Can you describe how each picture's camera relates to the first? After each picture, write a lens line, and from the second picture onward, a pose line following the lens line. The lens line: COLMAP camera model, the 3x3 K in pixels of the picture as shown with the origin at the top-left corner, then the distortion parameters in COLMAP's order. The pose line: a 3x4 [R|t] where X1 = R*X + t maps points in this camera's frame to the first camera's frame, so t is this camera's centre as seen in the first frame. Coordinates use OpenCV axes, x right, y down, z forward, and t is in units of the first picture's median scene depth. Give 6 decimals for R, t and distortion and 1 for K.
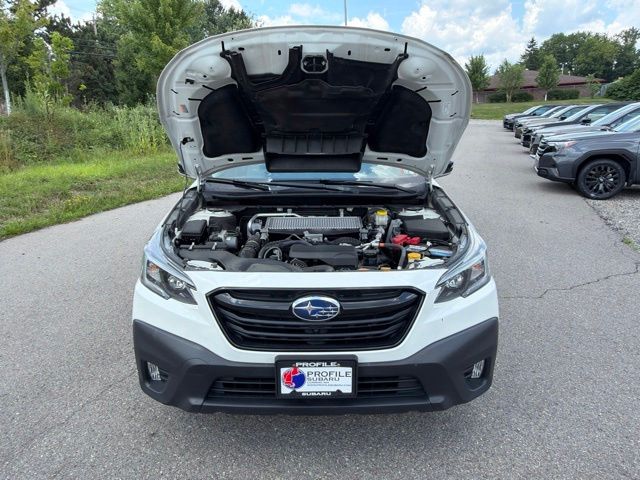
lens RADIAL K [[455.9, 0, 316.8], [0, 455.9, 242.5], [0, 0, 1]] dist [0.013797, -0.018750]
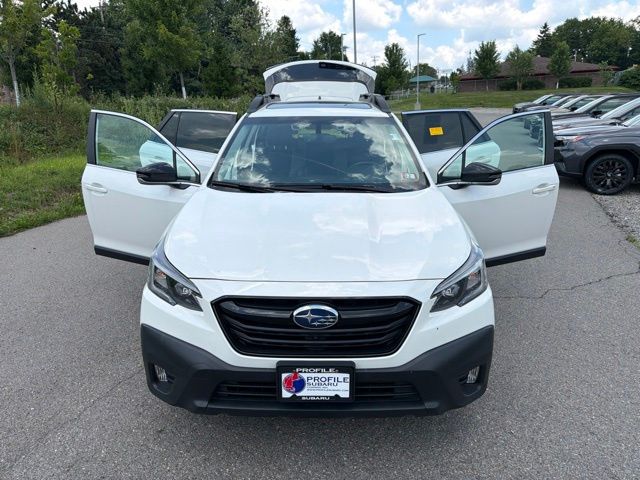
lens RADIAL K [[455.9, 0, 314.6], [0, 455.9, 244.8], [0, 0, 1]] dist [0.013797, -0.018750]
pose [[0.999800, 0.007250, -0.018623, 0.004424], [-0.006668, 0.999493, 0.031127, -0.016636], [0.018839, -0.030997, 0.999342, -0.010639]]
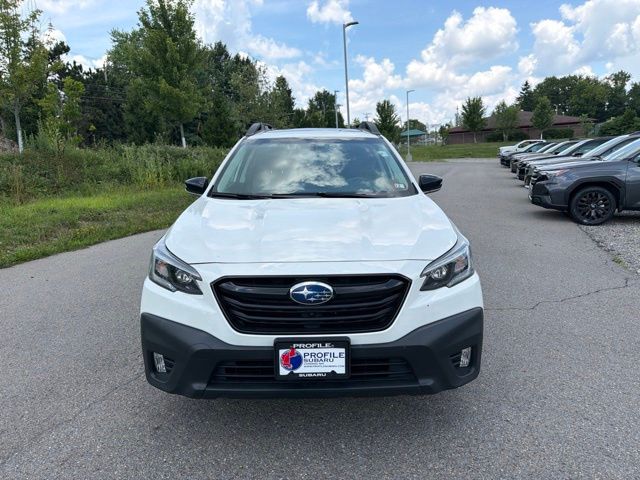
lens RADIAL K [[455.9, 0, 322.3], [0, 455.9, 239.4], [0, 0, 1]] dist [0.013797, -0.018750]
pose [[0.999950, -0.009181, 0.003910, 0.006688], [0.009502, 0.995715, -0.091981, 0.036605], [-0.003049, 0.092013, 0.995753, -0.029963]]
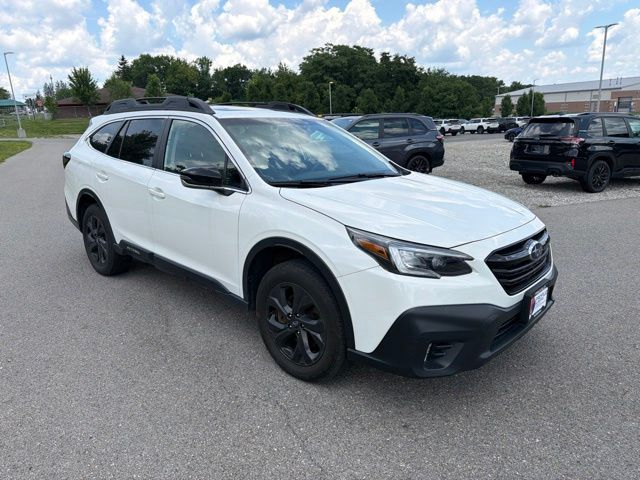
lens RADIAL K [[455.9, 0, 315.9], [0, 455.9, 240.4], [0, 0, 1]] dist [0.013797, -0.018750]
pose [[0.689403, -0.171846, 0.703699, -0.451567], [0.196742, 0.979356, 0.046418, -0.025448], [-0.697149, 0.106447, 0.708980, 0.151245]]
